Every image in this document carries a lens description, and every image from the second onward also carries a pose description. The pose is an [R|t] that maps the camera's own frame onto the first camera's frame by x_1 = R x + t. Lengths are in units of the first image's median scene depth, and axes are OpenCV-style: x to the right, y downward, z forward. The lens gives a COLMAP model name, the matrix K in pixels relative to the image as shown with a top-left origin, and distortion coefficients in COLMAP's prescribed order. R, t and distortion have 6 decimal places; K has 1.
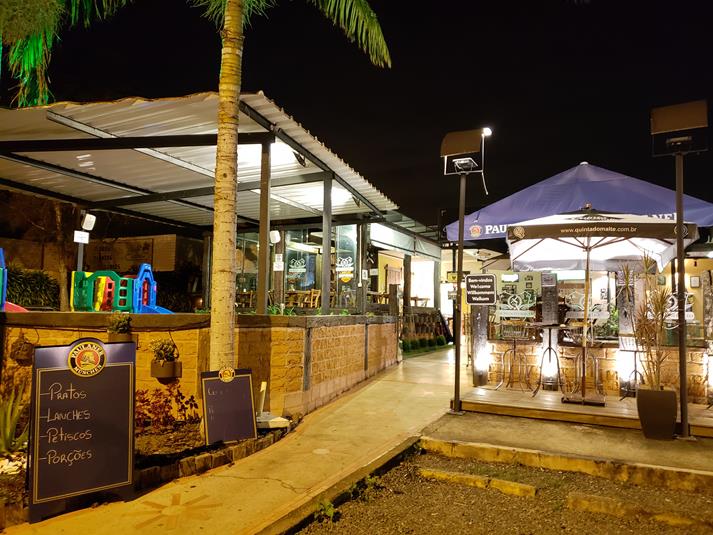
lens RADIAL K [[549.0, 0, 361.4], [0, 549.0, 266.5], [0, 0, 1]] dist [0.032283, -0.021142]
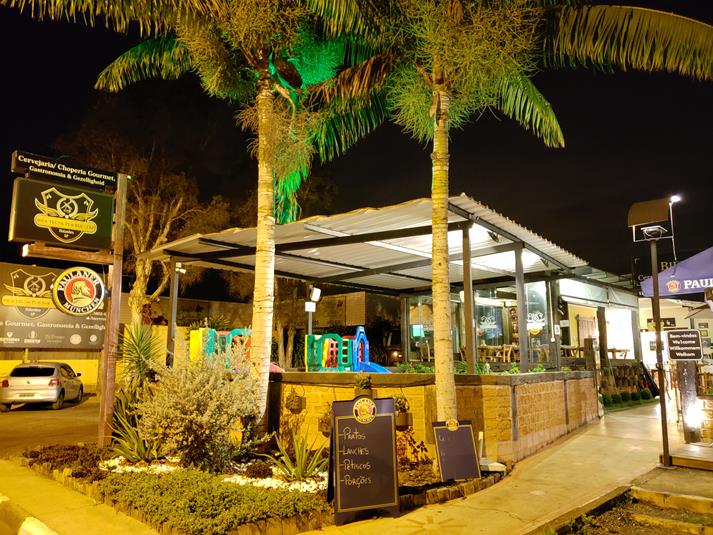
lens RADIAL K [[549.0, 0, 353.0], [0, 549.0, 268.7], [0, 0, 1]] dist [0.032283, -0.021142]
pose [[0.943568, -0.068960, -0.323920, -0.024233], [0.042067, 0.995115, -0.089312, -0.043801], [0.328497, 0.070645, 0.941859, -0.226544]]
